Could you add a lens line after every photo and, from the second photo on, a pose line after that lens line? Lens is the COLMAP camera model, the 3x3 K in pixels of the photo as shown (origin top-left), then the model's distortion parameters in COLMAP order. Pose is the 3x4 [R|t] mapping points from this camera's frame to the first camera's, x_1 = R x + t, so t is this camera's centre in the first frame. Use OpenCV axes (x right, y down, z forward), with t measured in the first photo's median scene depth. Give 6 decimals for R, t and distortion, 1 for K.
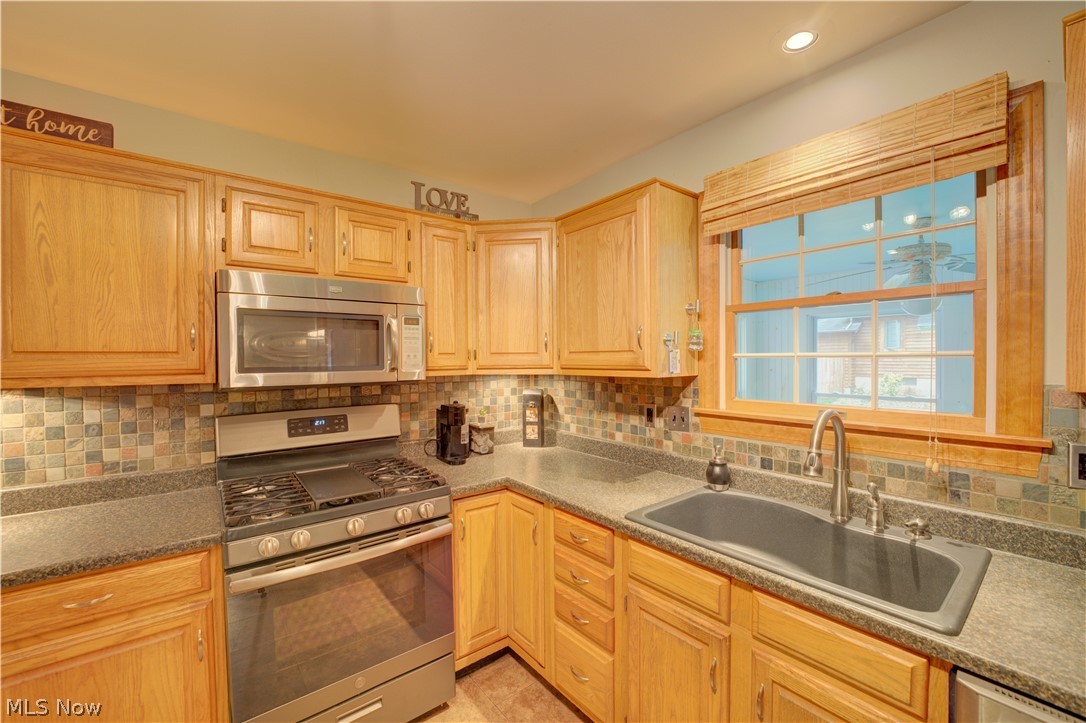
lens RADIAL K [[437.1, 0, 540.4], [0, 437.1, 364.2], [0, 0, 1]] dist [-0.030824, 0.003687]
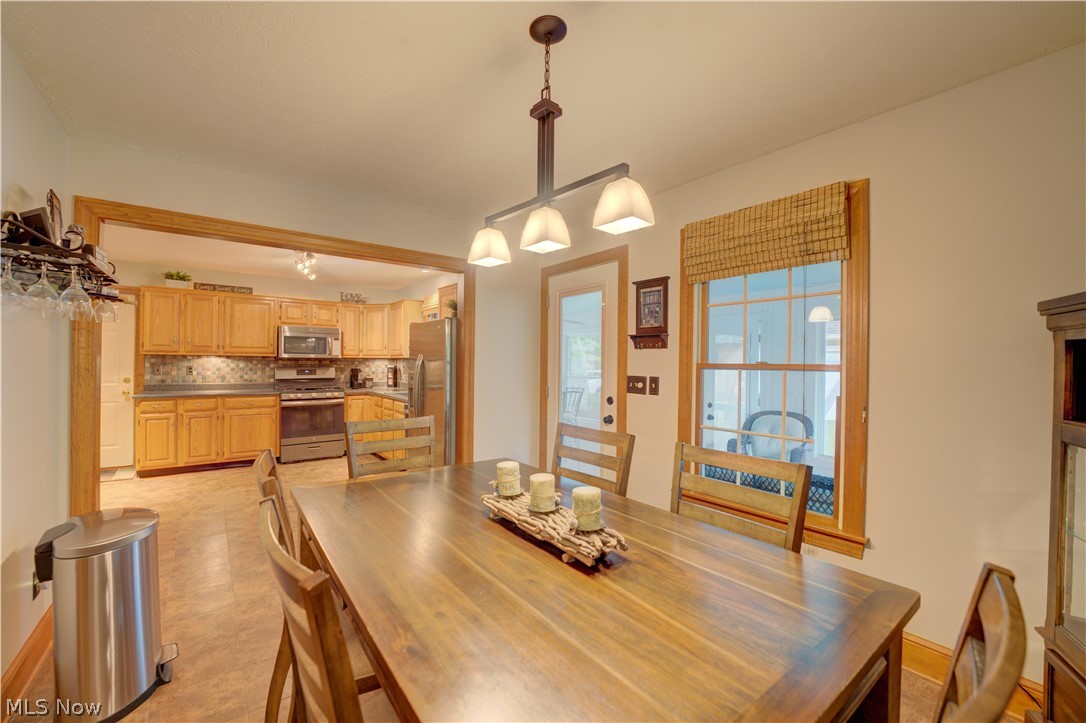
lens RADIAL K [[437.1, 0, 540.4], [0, 437.1, 364.2], [0, 0, 1]] dist [-0.030824, 0.003687]
pose [[0.999761, 0.018341, -0.011867, 1.283900], [-0.018465, 0.999775, -0.010458, 0.091922], [0.011672, 0.010675, 0.999875, -2.231605]]
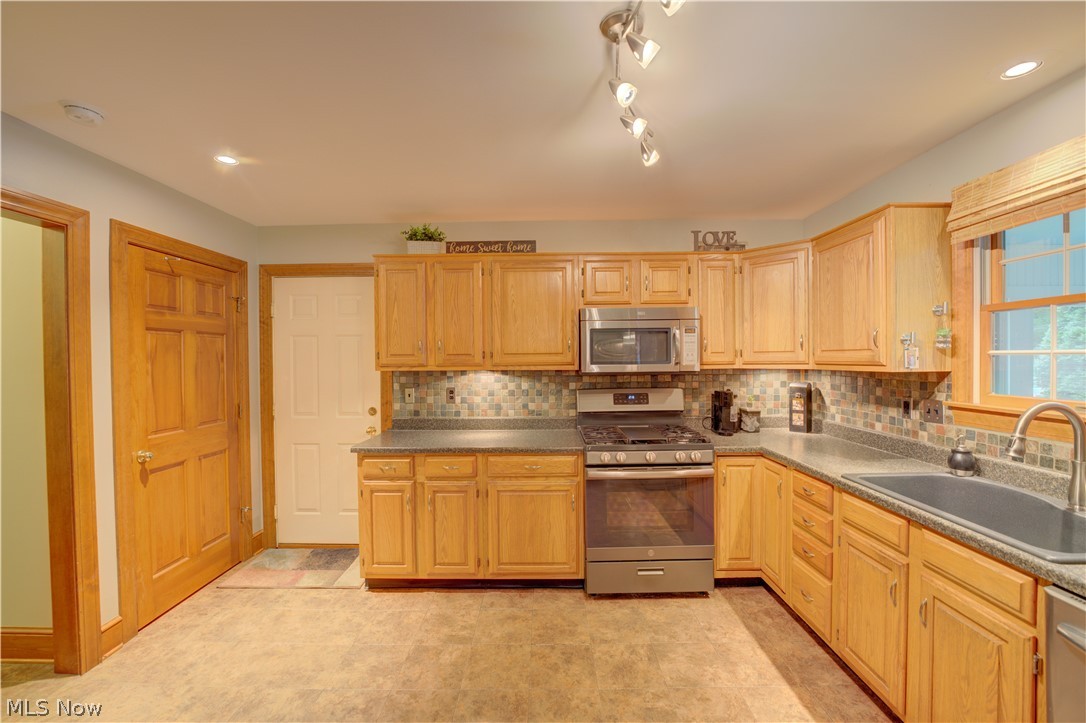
lens RADIAL K [[437.1, 0, 540.4], [0, 437.1, 364.2], [0, 0, 1]] dist [-0.030824, 0.003687]
pose [[0.779640, 0.008689, -0.626168, 0.239348], [-0.005115, 0.999959, 0.007507, 0.005628], [0.626207, -0.002650, 0.779652, -0.473397]]
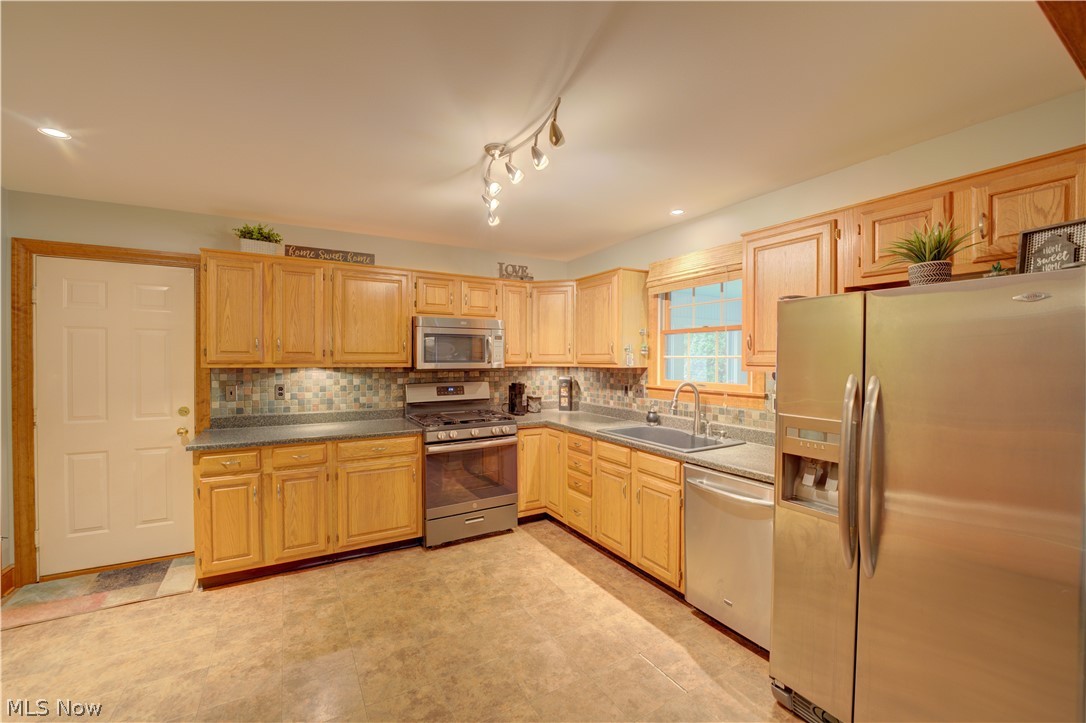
lens RADIAL K [[437.1, 0, 540.4], [0, 437.1, 364.2], [0, 0, 1]] dist [-0.030824, 0.003687]
pose [[0.990204, 0.012097, -0.139106, 0.173630], [-0.012080, 0.999927, 0.000966, 0.016480], [0.139108, 0.000724, 0.990277, -0.957093]]
